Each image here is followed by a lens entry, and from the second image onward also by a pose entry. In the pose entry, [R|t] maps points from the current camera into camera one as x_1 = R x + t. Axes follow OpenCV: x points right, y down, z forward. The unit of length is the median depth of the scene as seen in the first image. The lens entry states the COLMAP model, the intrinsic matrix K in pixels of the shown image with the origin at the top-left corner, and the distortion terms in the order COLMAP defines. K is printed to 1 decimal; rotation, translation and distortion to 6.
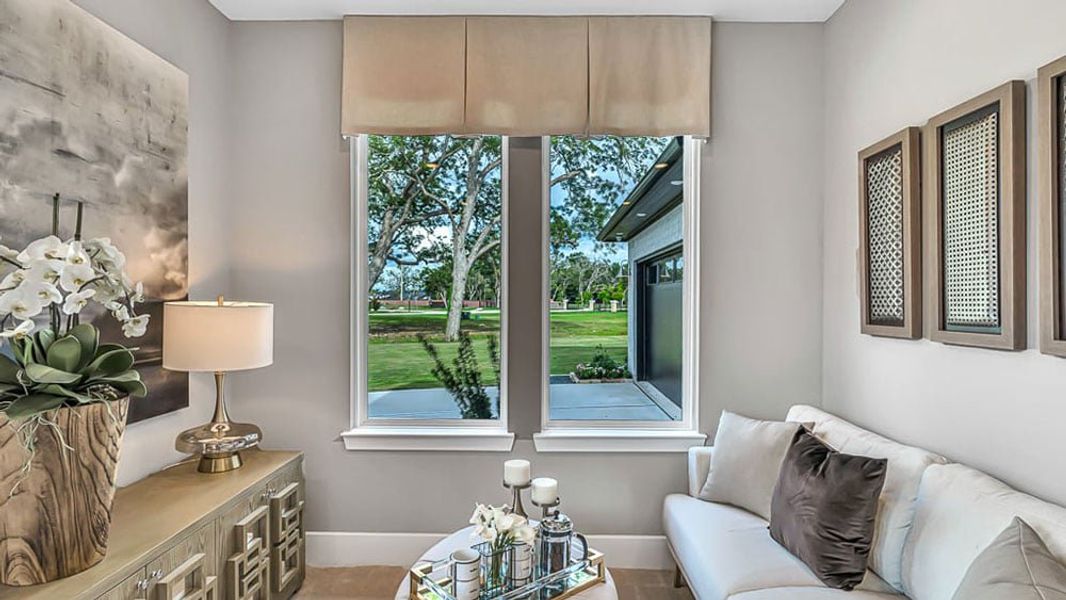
lens RADIAL K [[529.4, 0, 534.2], [0, 529.4, 304.0], [0, 0, 1]] dist [-0.000003, -0.000238]
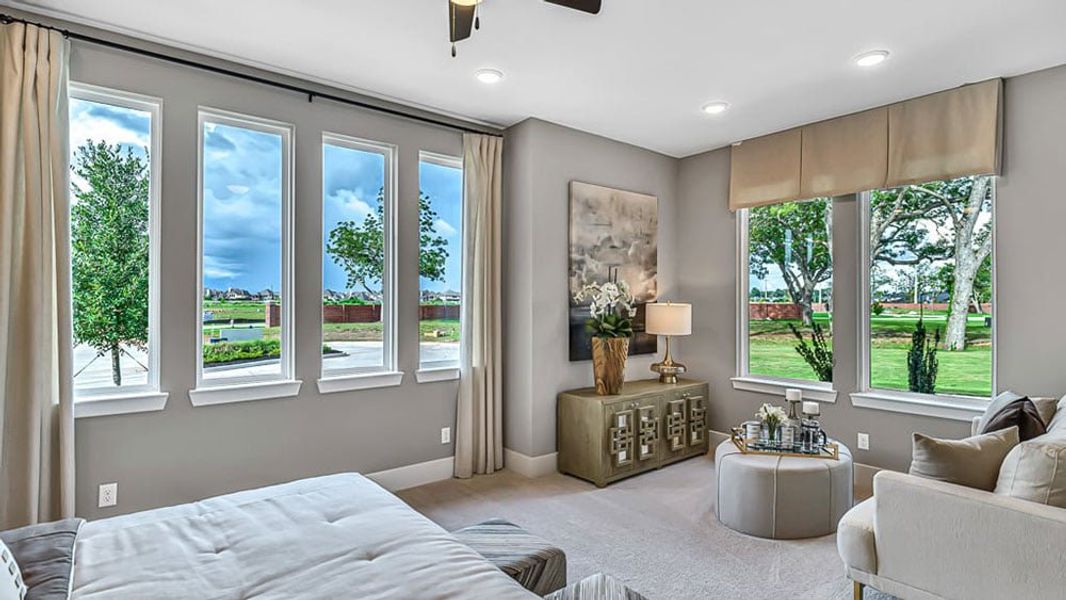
lens RADIAL K [[529.4, 0, 534.2], [0, 529.4, 304.0], [0, 0, 1]] dist [-0.000003, -0.000238]
pose [[0.633542, 0.000391, -0.773708, 0.713247], [-0.005221, 0.999979, -0.003769, 0.009069], [0.773691, 0.006427, 0.633531, -0.765725]]
